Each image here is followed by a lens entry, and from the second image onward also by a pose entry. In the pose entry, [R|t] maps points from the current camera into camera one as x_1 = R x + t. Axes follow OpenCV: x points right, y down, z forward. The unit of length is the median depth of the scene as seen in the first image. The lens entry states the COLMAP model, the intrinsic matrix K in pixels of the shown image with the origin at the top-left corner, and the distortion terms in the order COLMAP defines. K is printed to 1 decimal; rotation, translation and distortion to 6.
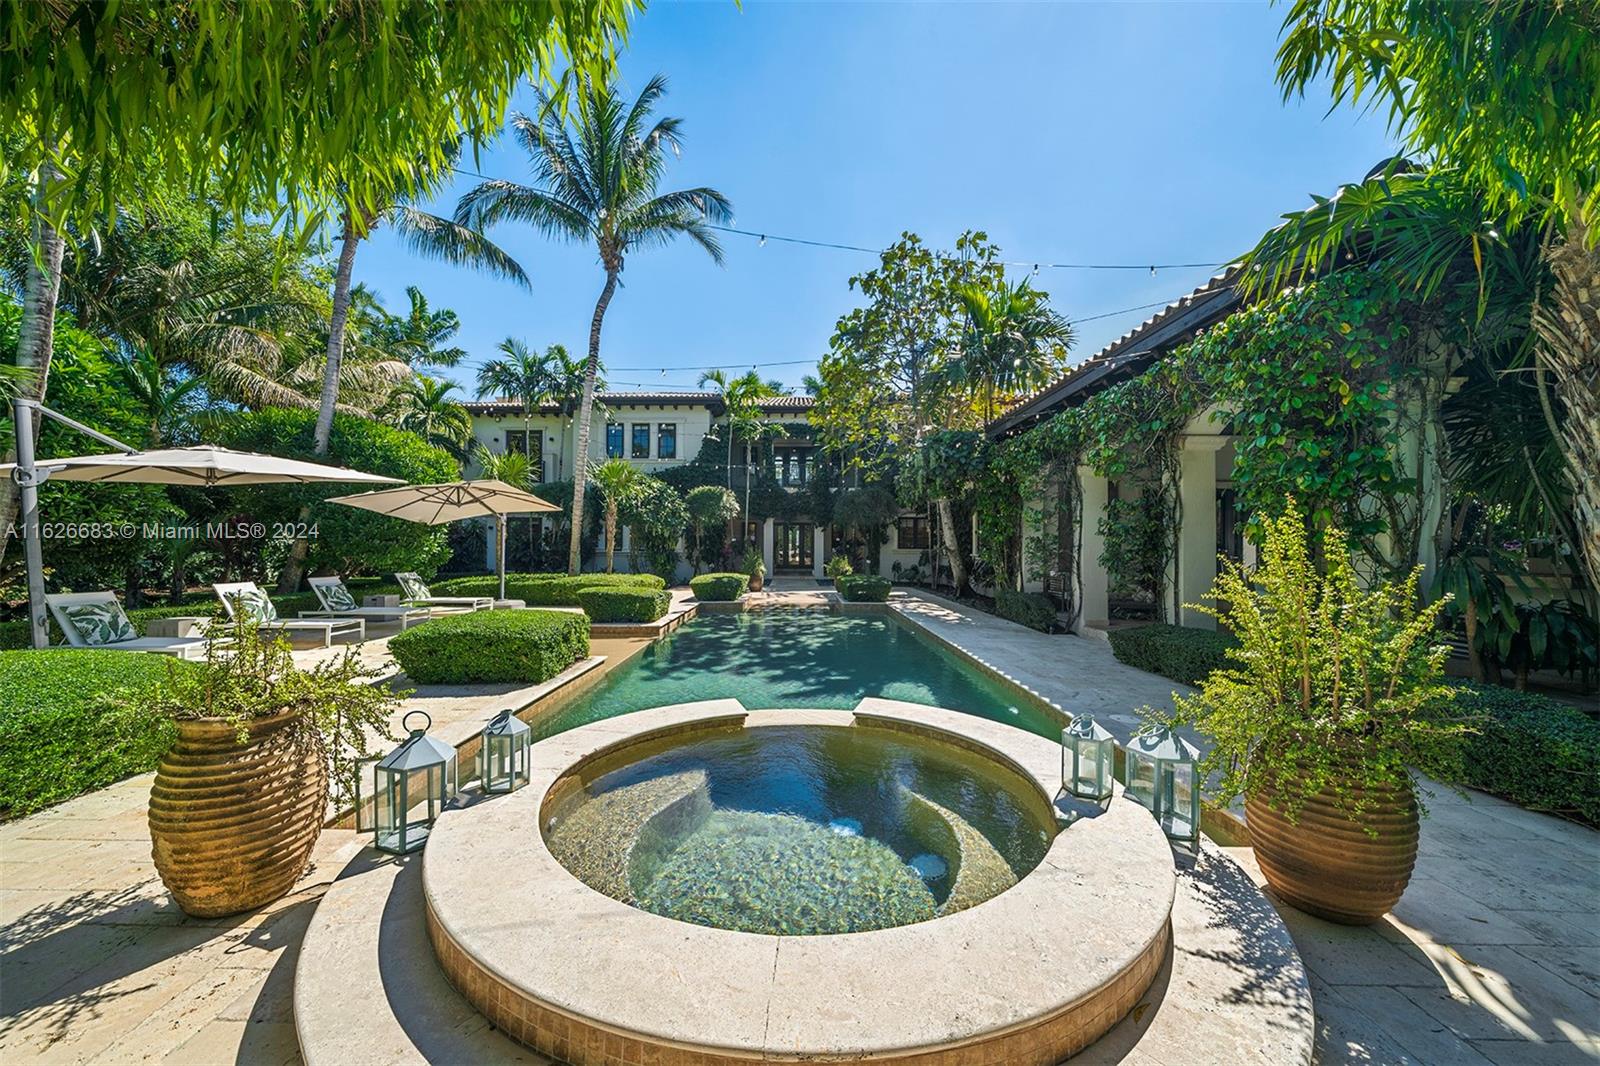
lens RADIAL K [[557.7, 0, 799.1], [0, 557.7, 539.3], [0, 0, 1]] dist [-0.002702, -0.000626]
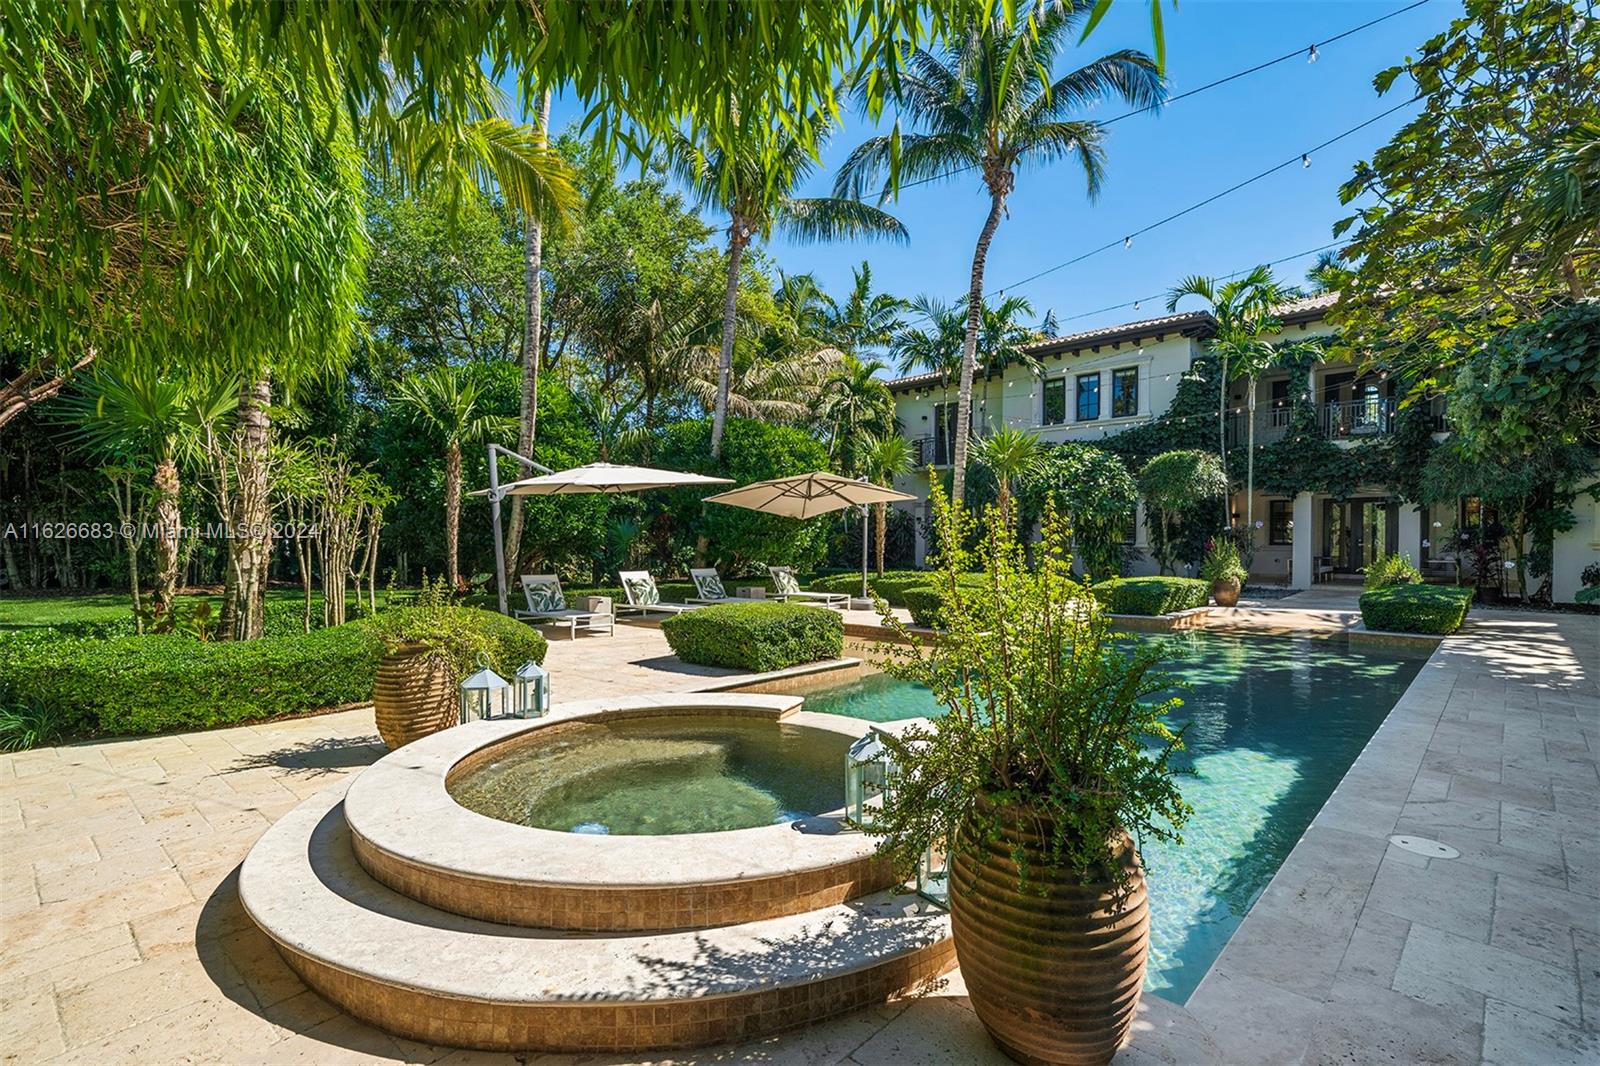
lens RADIAL K [[733.5, 0, 800.5], [0, 733.5, 540.9], [0, 0, 1]] dist [0.017236, -0.000127]
pose [[0.753925, -0.005718, -0.656936, 0.141259], [0.015234, 0.999845, 0.008780, 0.001304], [0.656784, -0.016627, 0.753896, 0.010532]]
